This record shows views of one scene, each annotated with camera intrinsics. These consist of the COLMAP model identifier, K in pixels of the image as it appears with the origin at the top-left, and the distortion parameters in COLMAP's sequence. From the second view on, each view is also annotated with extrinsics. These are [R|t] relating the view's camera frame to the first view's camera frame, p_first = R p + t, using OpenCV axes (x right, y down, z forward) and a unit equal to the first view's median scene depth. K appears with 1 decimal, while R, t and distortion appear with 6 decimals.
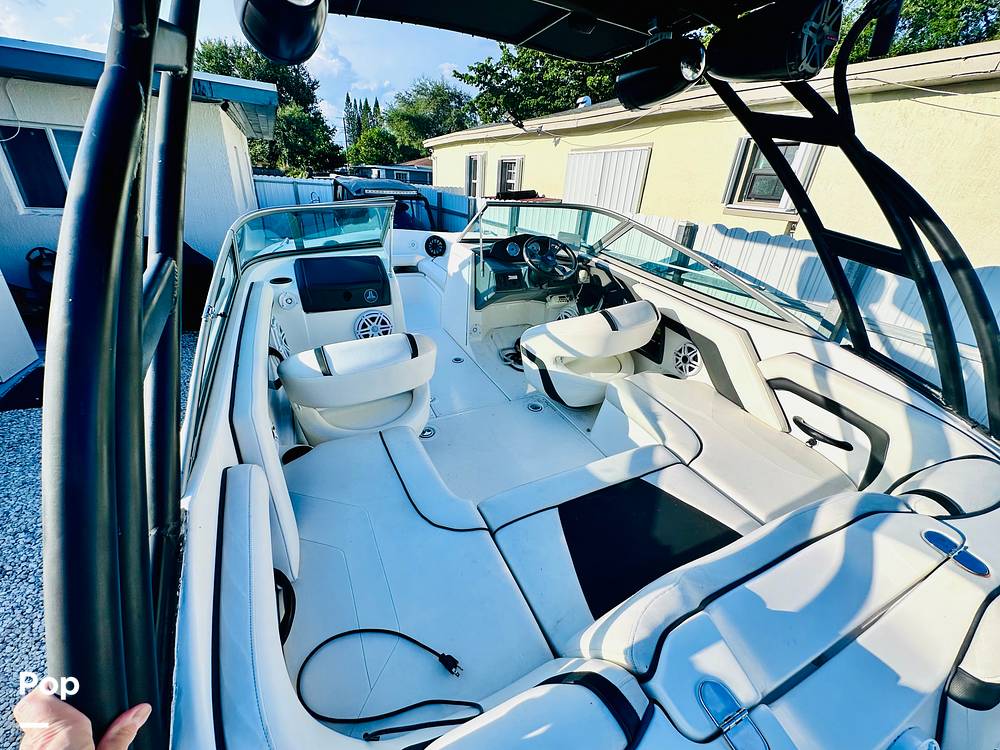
lens RADIAL K [[396.3, 0, 499.6], [0, 396.3, 374.0], [0, 0, 1]] dist [-0.006923, 0.000796]
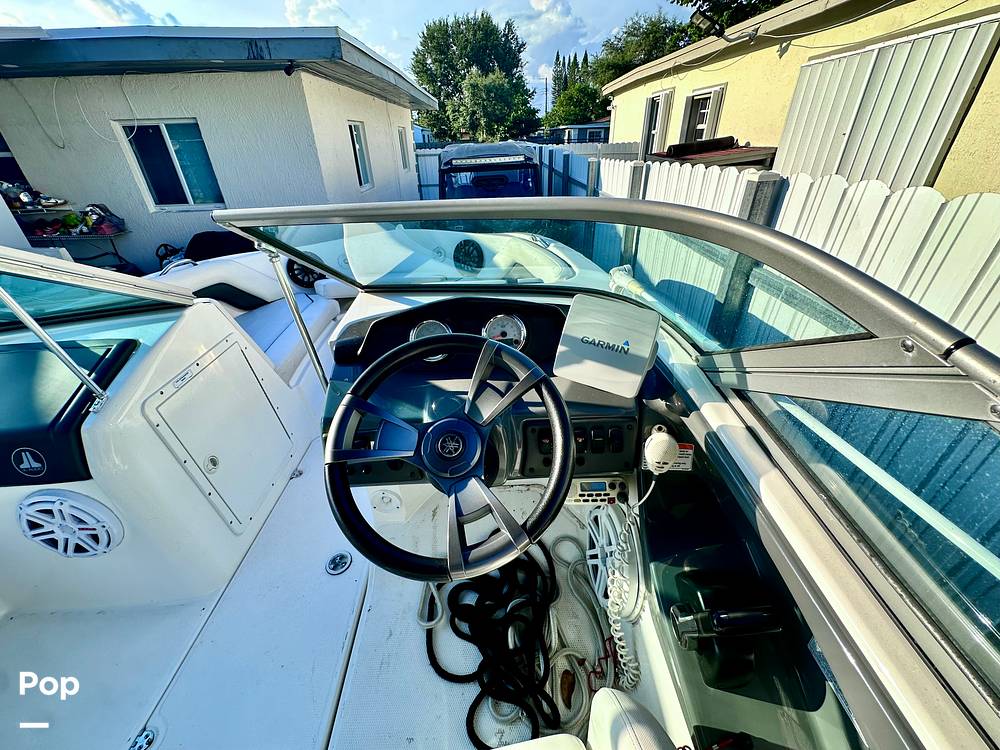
lens RADIAL K [[396.3, 0, 502.0], [0, 396.3, 374.4], [0, 0, 1]] dist [-0.006923, 0.000796]
pose [[0.900555, 0.140560, -0.411392, 0.045979], [-0.106544, 0.988790, 0.104610, -0.067284], [0.421484, -0.050376, 0.905435, 0.149752]]
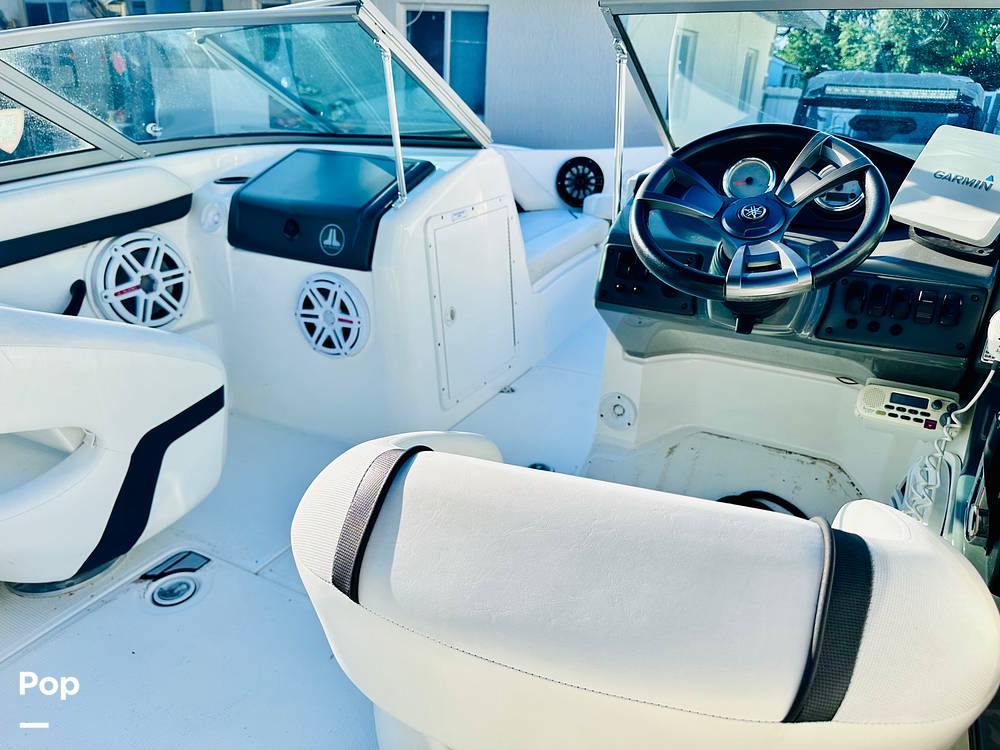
lens RADIAL K [[713.4, 0, 517.3], [0, 713.4, 380.4], [0, 0, 1]] dist [0.033001, -0.063768]
pose [[0.591983, 0.286864, -0.753170, 0.074375], [-0.362213, 0.929513, 0.069333, -0.032303], [0.719971, 0.231764, 0.654161, 0.119228]]
